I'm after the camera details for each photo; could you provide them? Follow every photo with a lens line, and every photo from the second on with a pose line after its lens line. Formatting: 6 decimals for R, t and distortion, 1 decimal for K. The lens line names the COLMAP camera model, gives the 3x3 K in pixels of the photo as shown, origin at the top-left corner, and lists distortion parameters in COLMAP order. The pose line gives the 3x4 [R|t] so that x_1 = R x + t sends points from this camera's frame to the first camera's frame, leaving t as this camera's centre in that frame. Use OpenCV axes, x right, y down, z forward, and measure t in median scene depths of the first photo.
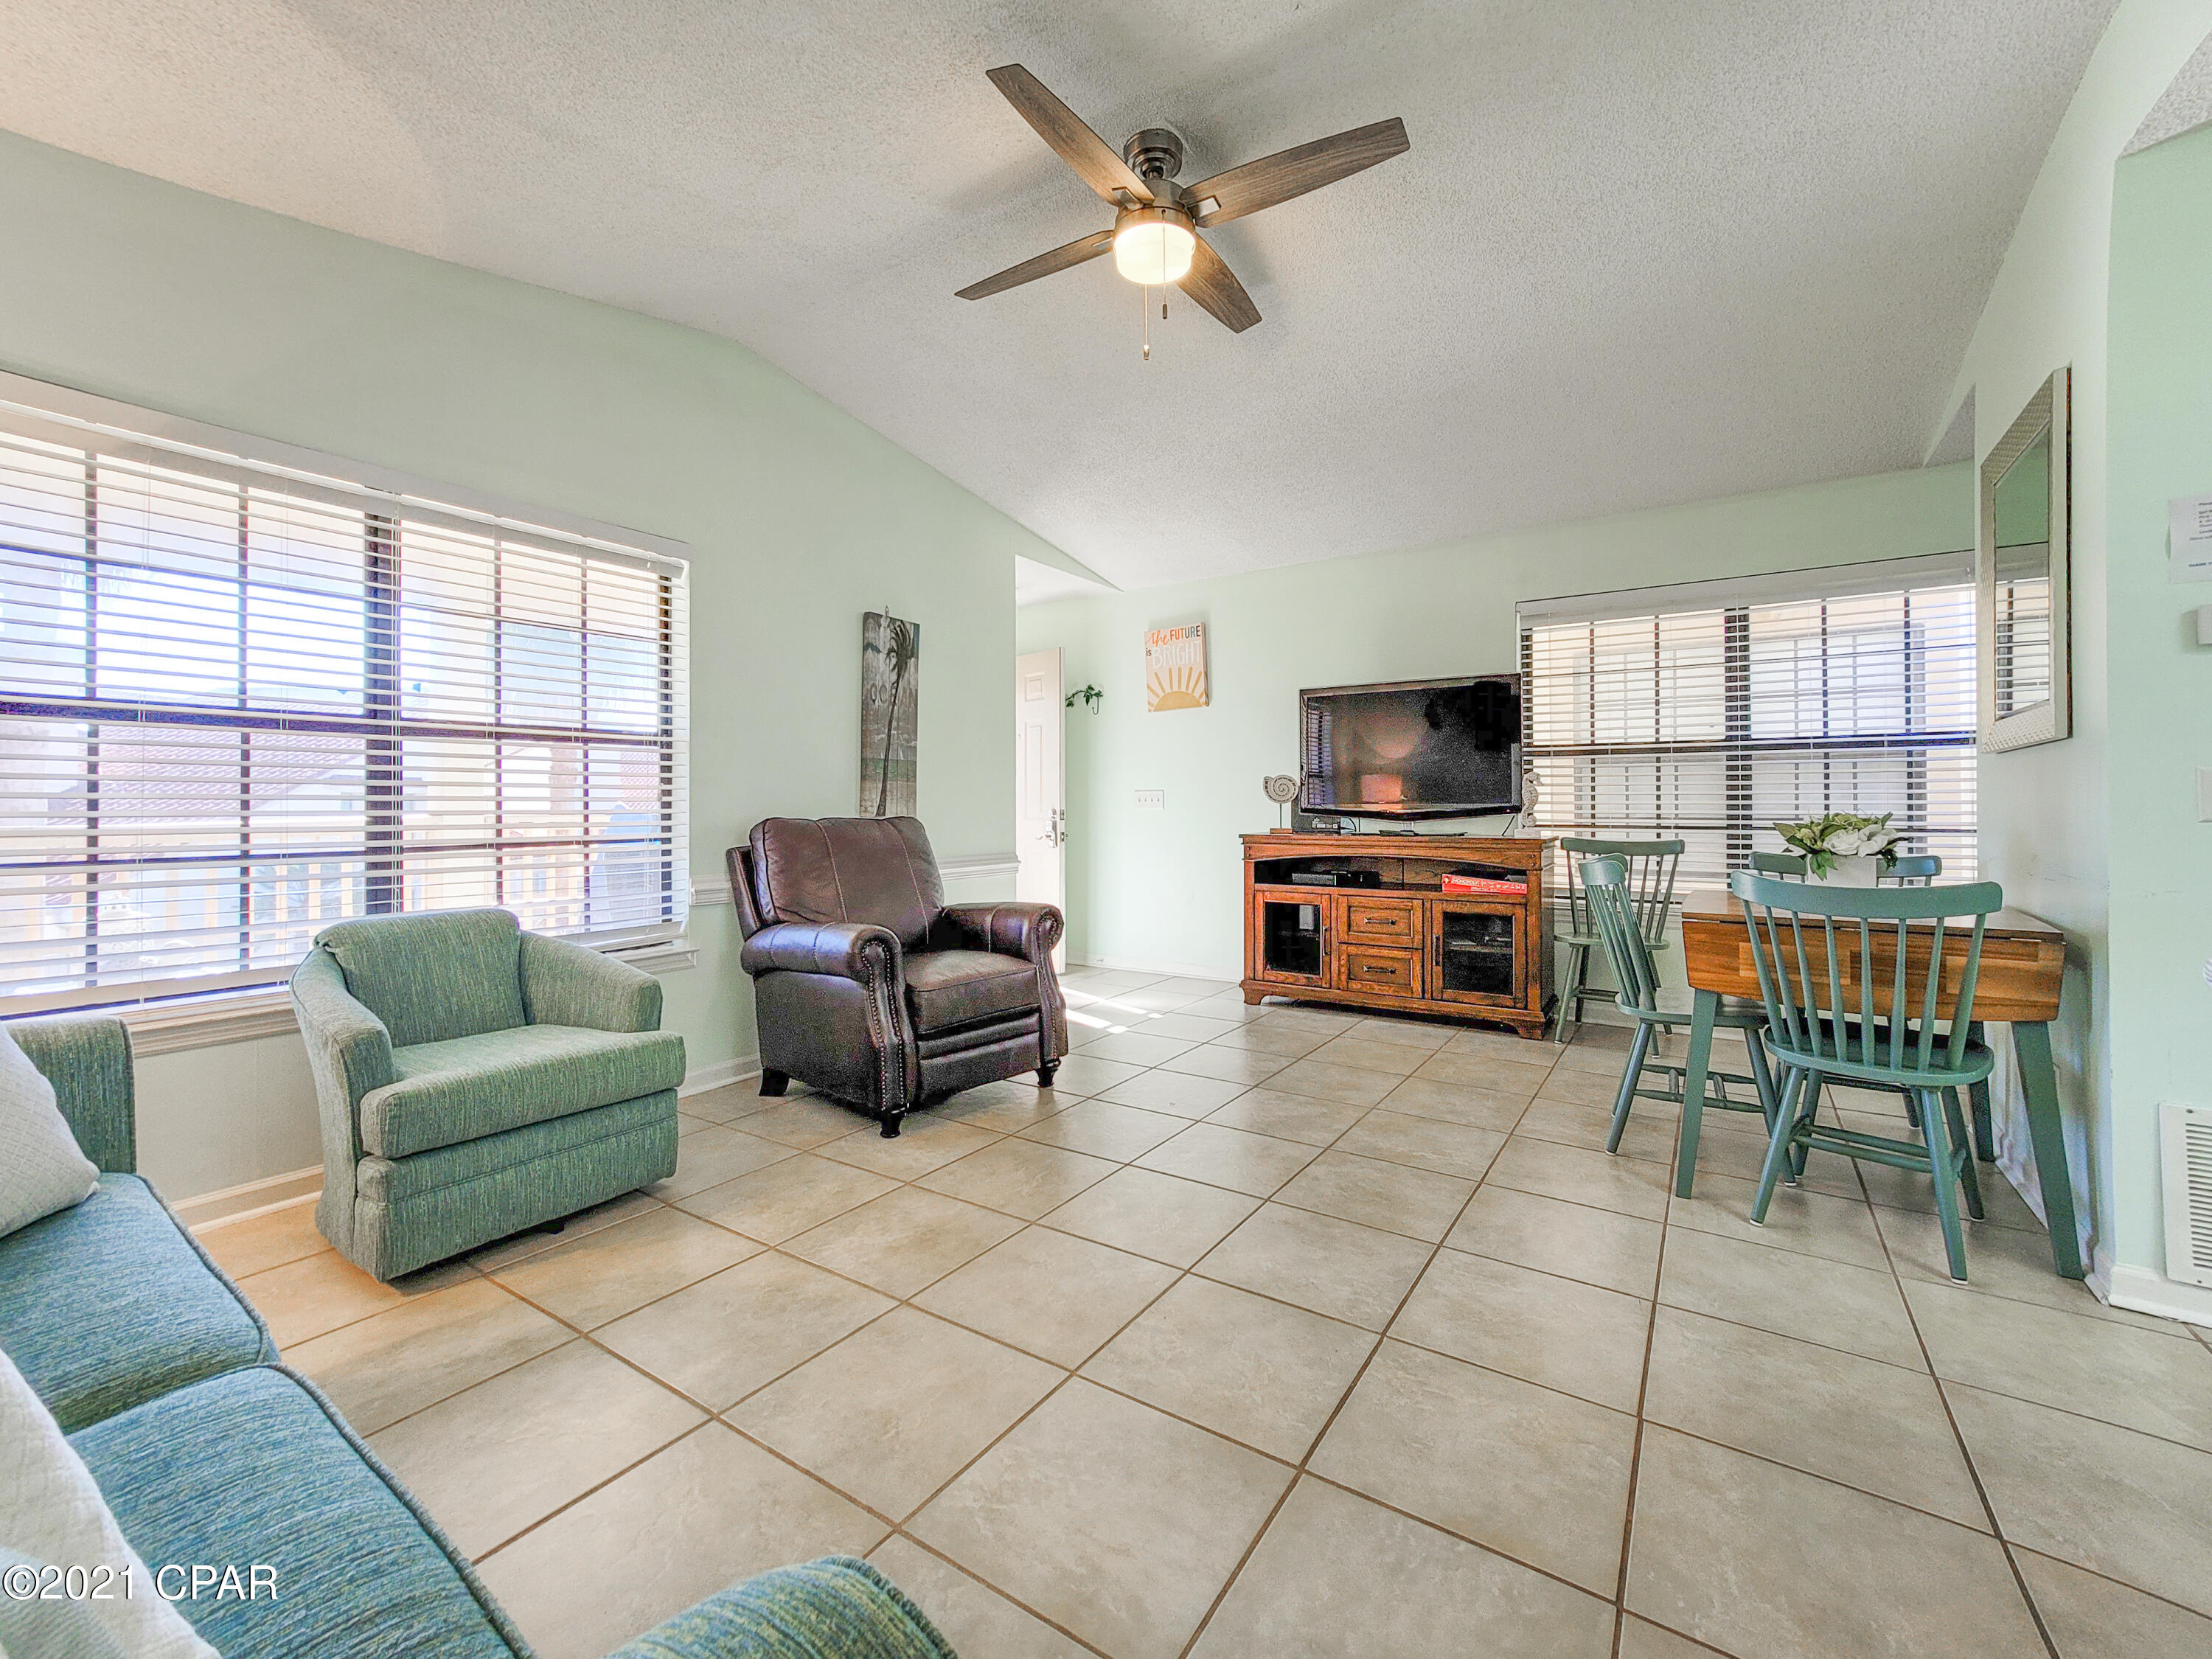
lens RADIAL K [[895.6, 0, 1106.0], [0, 895.6, 829.5], [0, 0, 1]] dist [-0.021625, -0.000030]
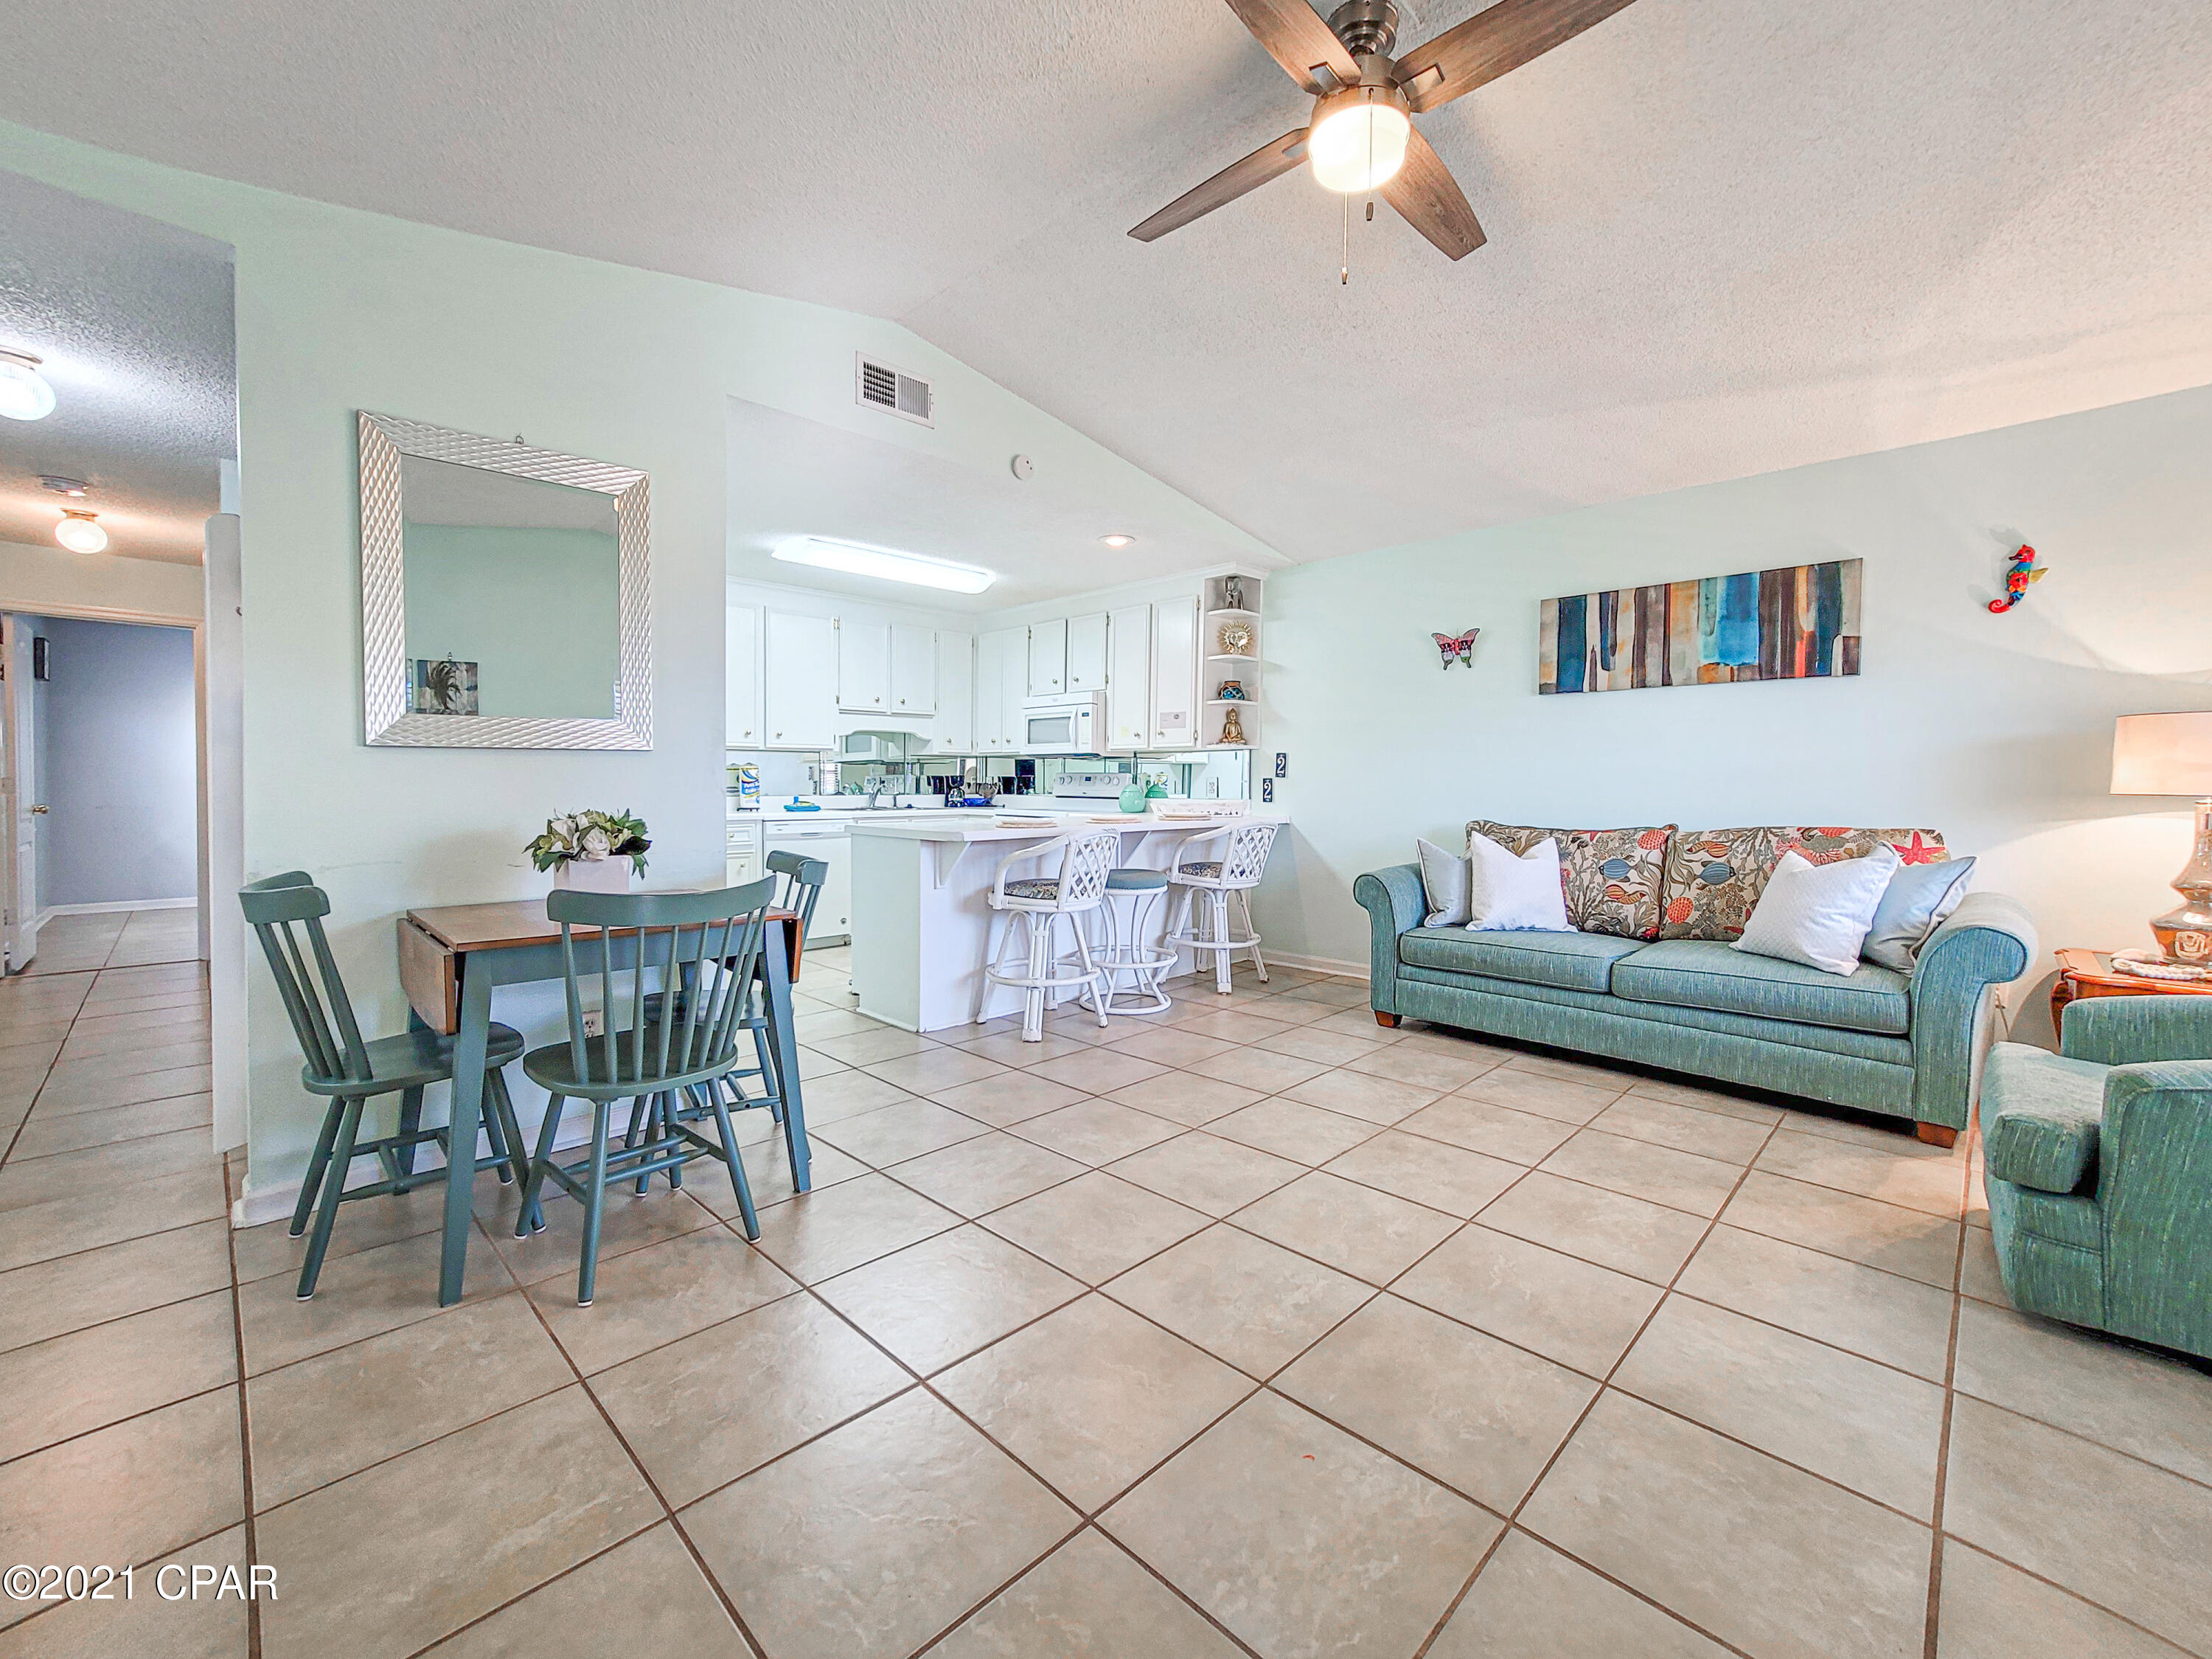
lens RADIAL K [[905.0, 0, 1091.6], [0, 905.0, 770.5], [0, 0, 1]] dist [-0.011739, 0.007714]
pose [[-0.977807, 0.004255, 0.209465, 0.101403], [0.007115, 0.999891, 0.012902, -0.069903], [-0.209387, 0.014106, -0.977731, 1.781309]]
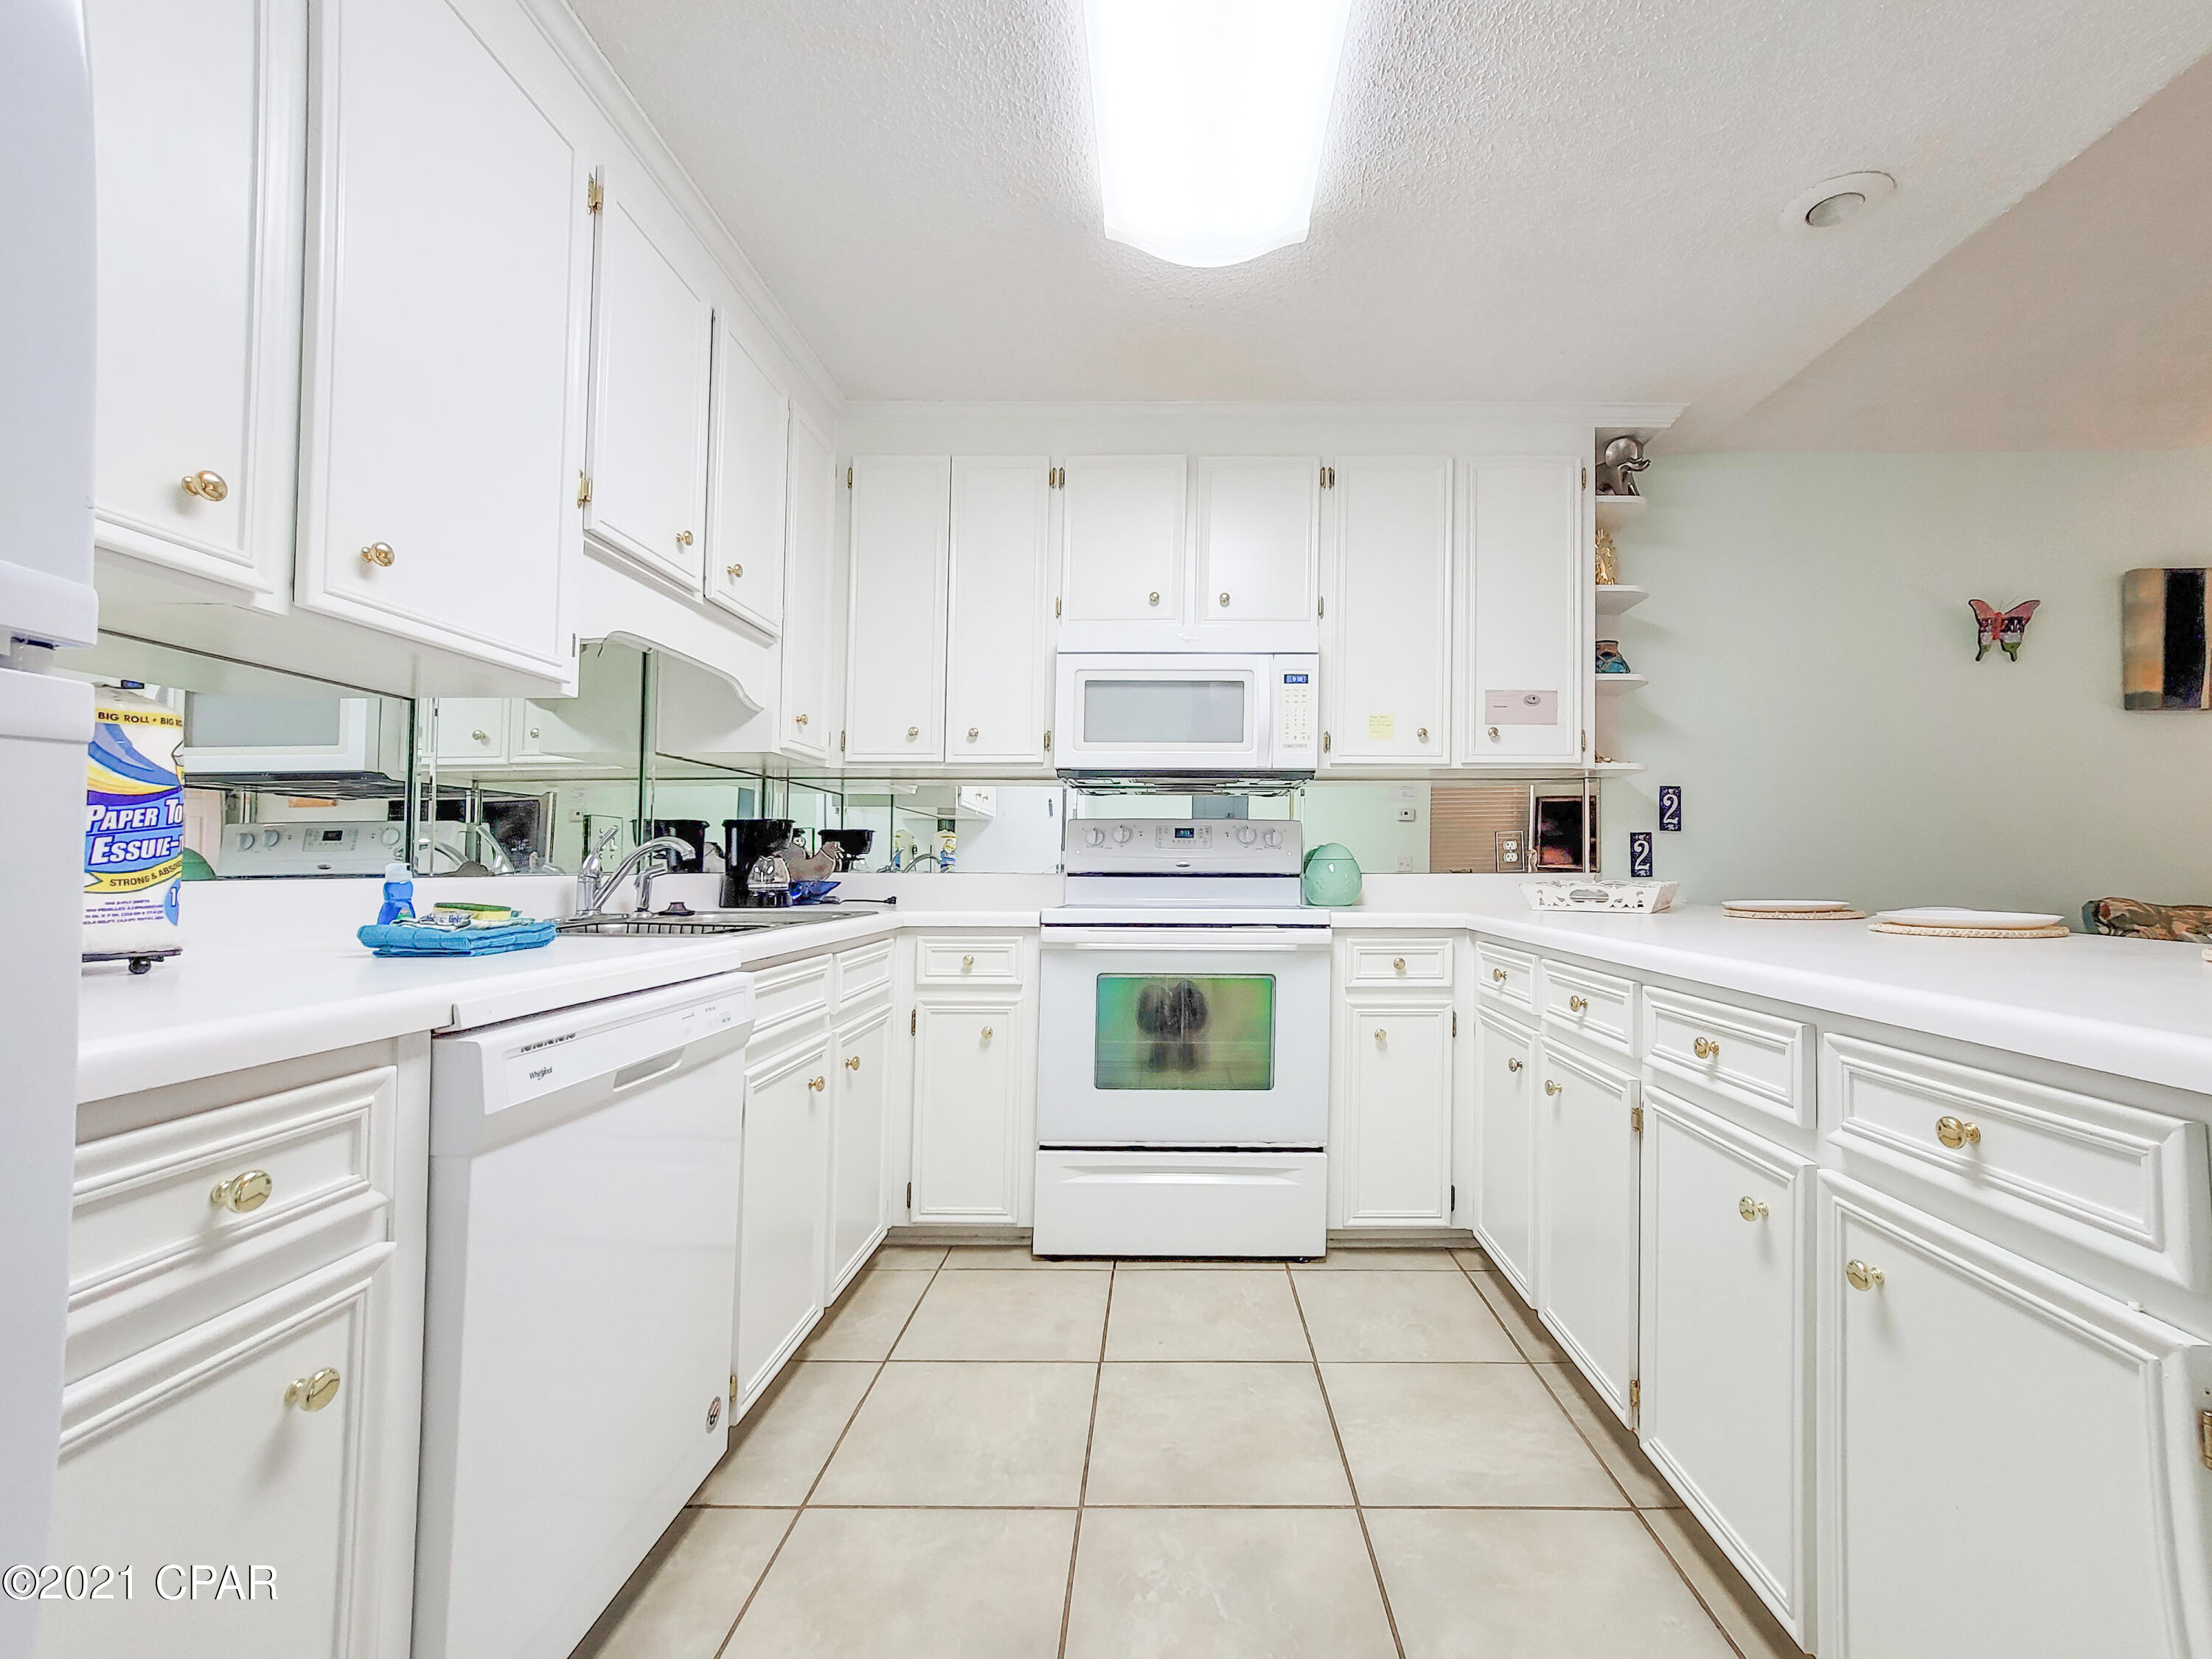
lens RADIAL K [[960.5, 0, 1170.4], [0, 960.5, 830.8], [0, 0, 1]] dist [-0.002234, 0.000145]
pose [[-0.839552, -0.016057, -0.543042, 1.323549], [-0.011424, 0.999864, -0.011903, -0.000931], [0.543159, -0.003789, -0.839621, 0.278146]]
